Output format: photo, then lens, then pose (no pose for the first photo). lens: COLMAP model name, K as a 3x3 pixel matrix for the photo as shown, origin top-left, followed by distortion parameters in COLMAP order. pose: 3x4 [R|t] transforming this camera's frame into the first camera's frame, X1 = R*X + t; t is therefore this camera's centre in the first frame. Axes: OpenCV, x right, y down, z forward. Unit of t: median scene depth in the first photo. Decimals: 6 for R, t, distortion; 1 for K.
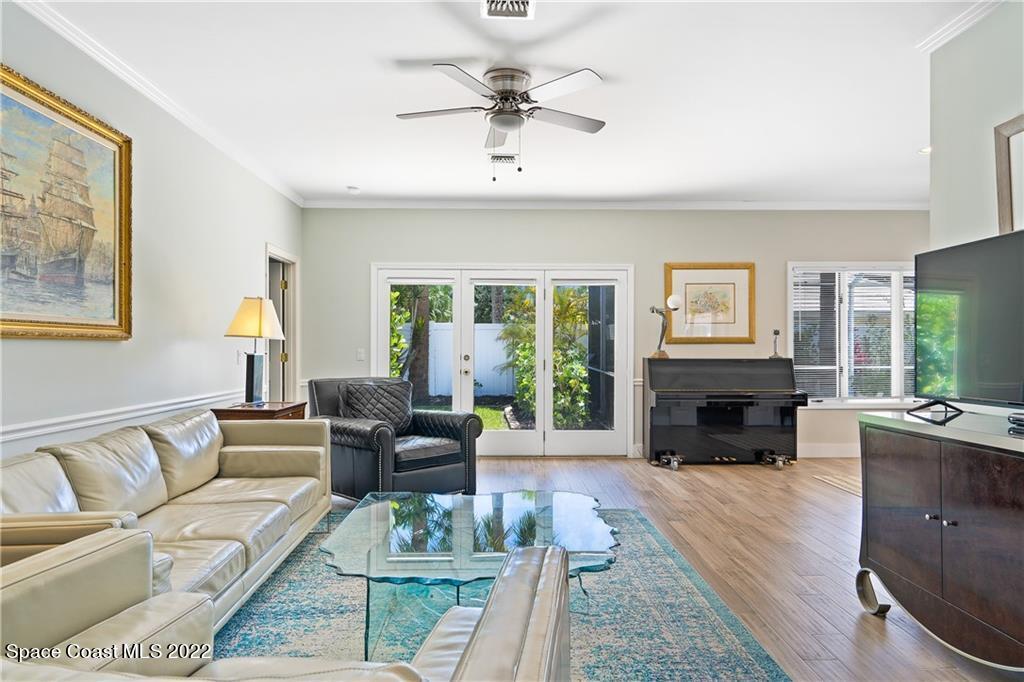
lens RADIAL K [[619.5, 0, 510.2], [0, 619.5, 346.0], [0, 0, 1]] dist [0.003492, -0.000786]
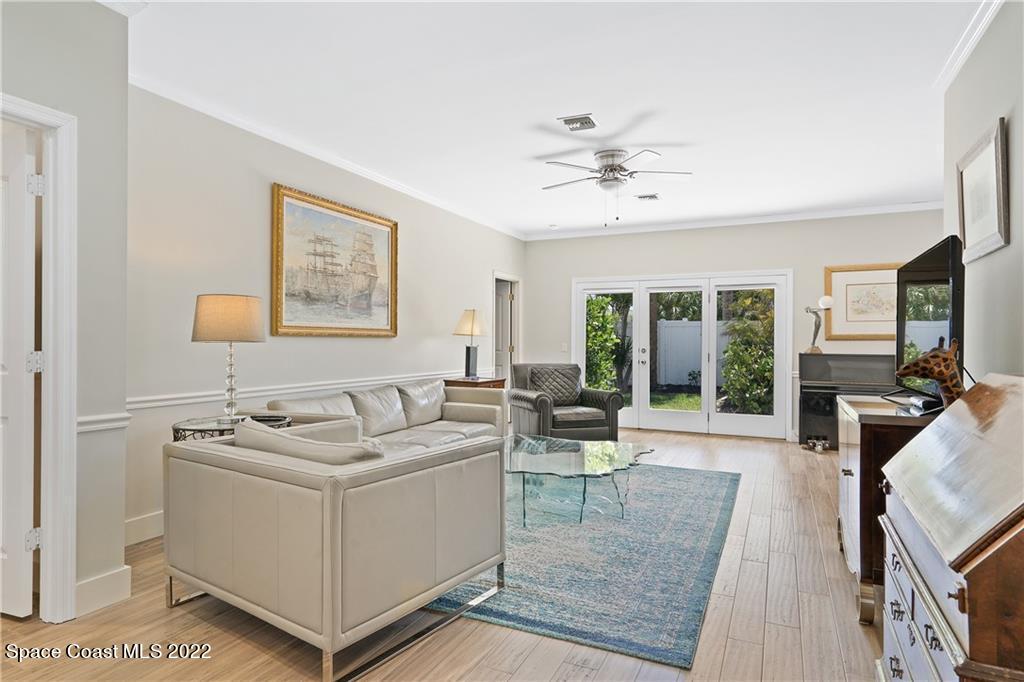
lens RADIAL K [[572.8, 0, 512.9], [0, 572.8, 339.1], [0, 0, 1]] dist [0.001531, -0.000453]
pose [[0.896030, 0.003570, -0.443978, 0.383654], [-0.004322, 0.999990, -0.000682, -0.004914], [0.443972, 0.002530, 0.896037, -0.290796]]
